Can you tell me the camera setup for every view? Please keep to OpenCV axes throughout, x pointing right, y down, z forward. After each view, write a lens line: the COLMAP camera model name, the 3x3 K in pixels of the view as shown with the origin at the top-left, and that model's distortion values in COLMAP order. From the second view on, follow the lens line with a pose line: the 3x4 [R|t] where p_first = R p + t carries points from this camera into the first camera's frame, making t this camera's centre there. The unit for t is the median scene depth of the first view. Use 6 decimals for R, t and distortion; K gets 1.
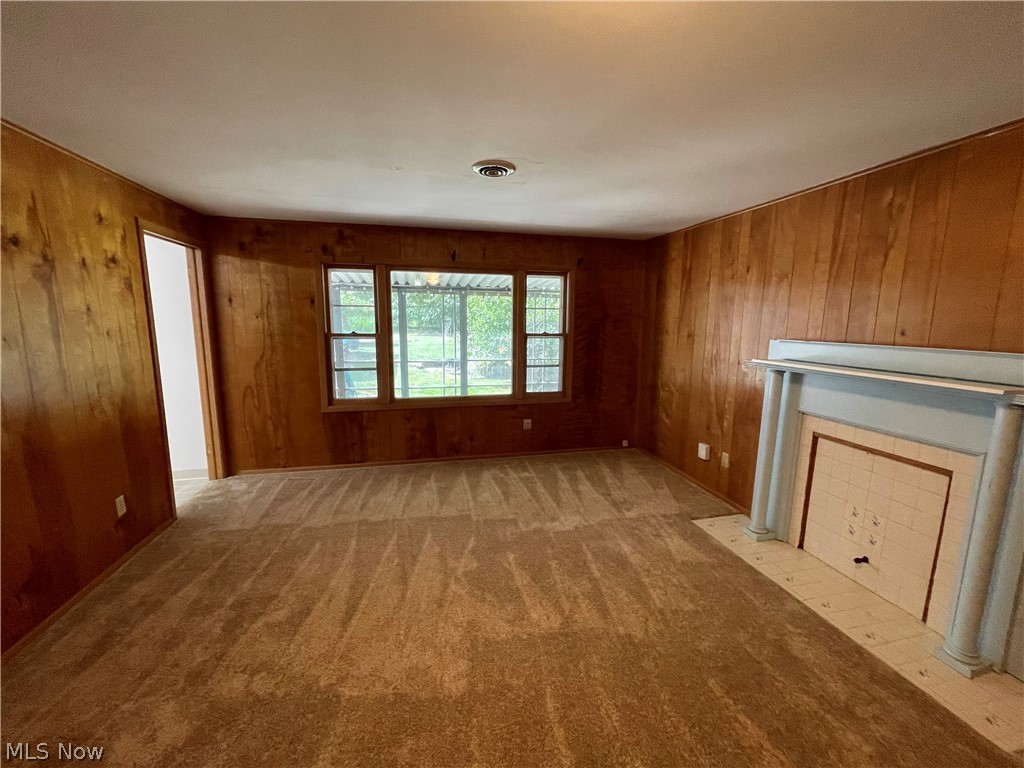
lens RADIAL K [[411.2, 0, 508.7], [0, 411.2, 385.2], [0, 0, 1]] dist [-0.007853, 0.002408]
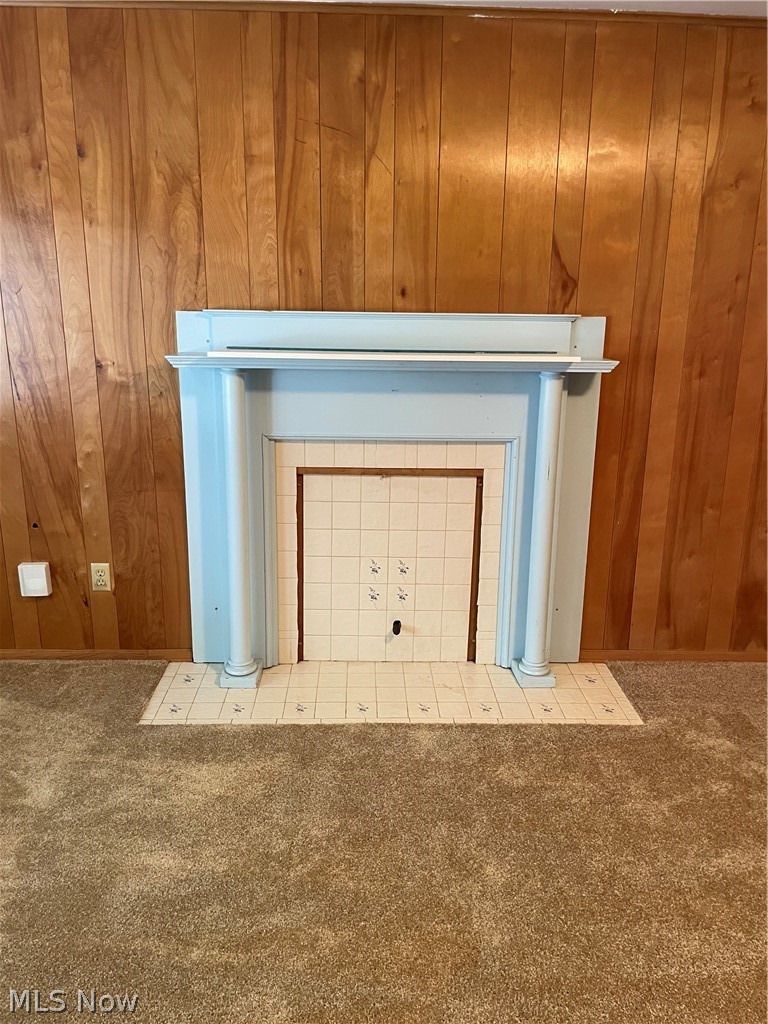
lens RADIAL K [[777.0, 0, 384.3], [0, 777.0, 507.2], [0, 0, 1]] dist [0.067617, -0.086194]
pose [[0.196148, -0.258219, 0.945965, -0.295833], [0.142636, 0.961957, 0.233008, -0.071906], [-0.970145, 0.089224, 0.225517, 0.605289]]
